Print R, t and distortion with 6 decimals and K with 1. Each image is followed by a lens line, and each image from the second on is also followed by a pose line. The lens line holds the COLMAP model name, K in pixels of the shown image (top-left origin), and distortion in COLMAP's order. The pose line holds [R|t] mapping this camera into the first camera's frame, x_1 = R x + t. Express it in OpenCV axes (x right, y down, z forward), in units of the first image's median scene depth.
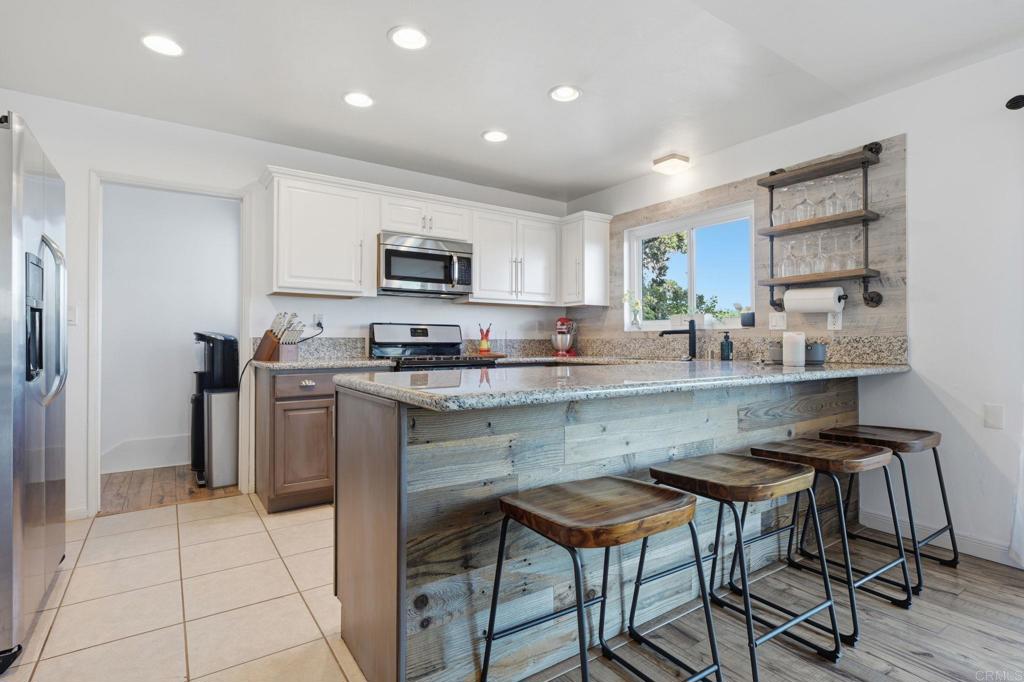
lens RADIAL K [[505.7, 0, 506.2], [0, 505.7, 339.7], [0, 0, 1]] dist [0.003149, -0.002140]
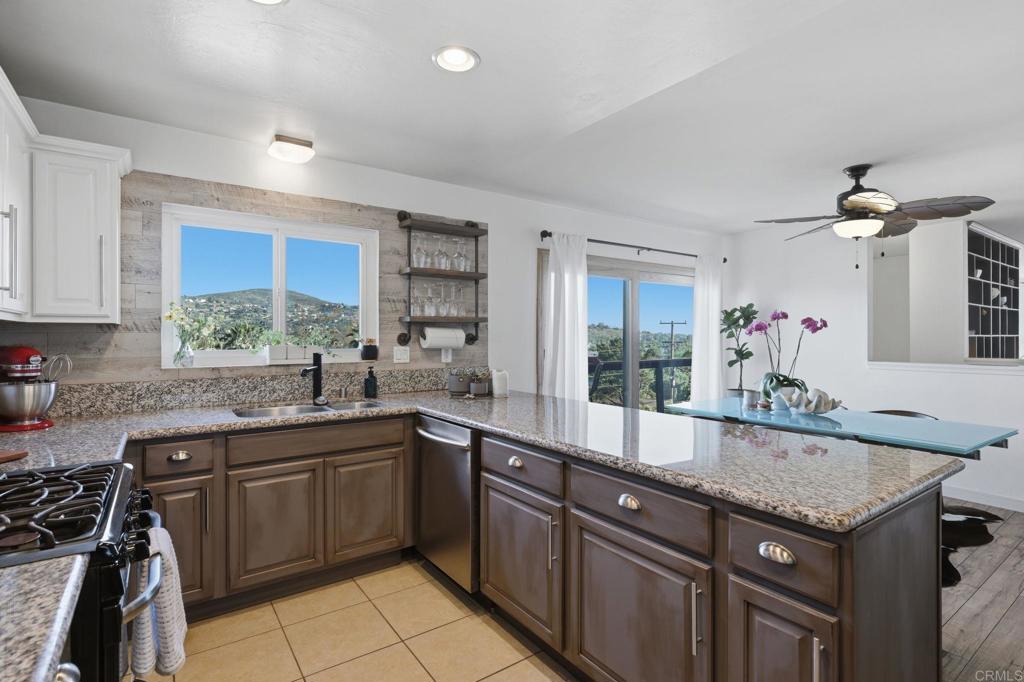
lens RADIAL K [[505.7, 0, 516.4], [0, 505.7, 333.8], [0, 0, 1]] dist [0.003149, -0.002140]
pose [[-0.036676, 0.002401, 0.999324, -0.447268], [-0.003117, 0.999992, -0.002517, -0.066892], [-0.999322, -0.003207, -0.036669, 0.685150]]
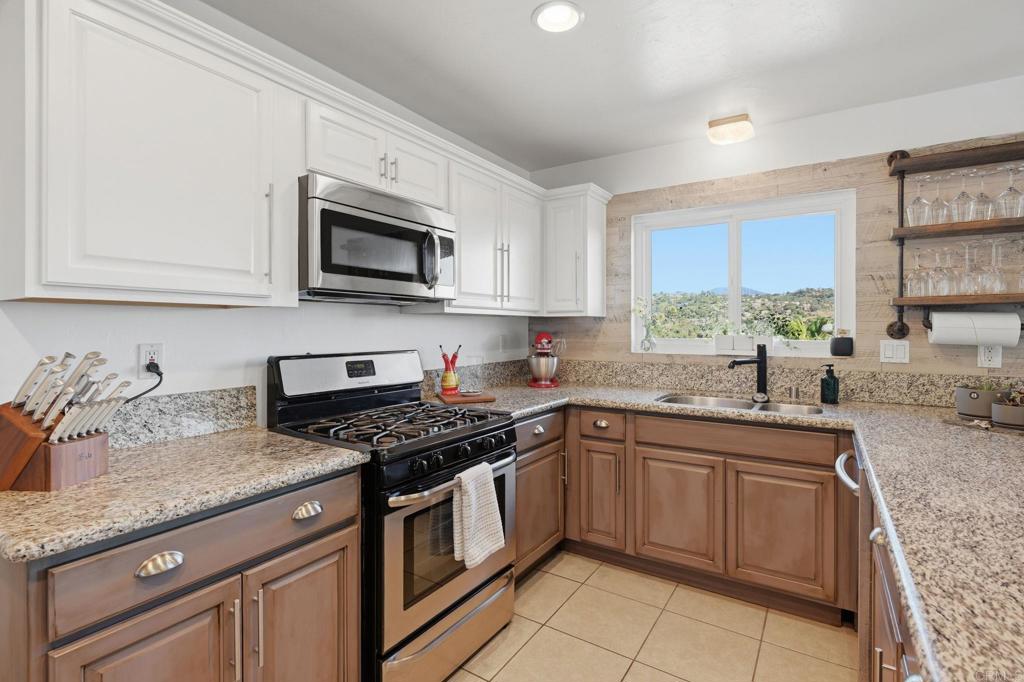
lens RADIAL K [[486.4, 0, 509.4], [0, 486.4, 330.6], [0, 0, 1]] dist [-0.005158, -0.000349]
pose [[0.921771, -0.003372, 0.387720, -0.238497], [-0.000726, 0.999945, 0.010423, -0.064200], [-0.387734, -0.009889, 0.921718, 0.474055]]
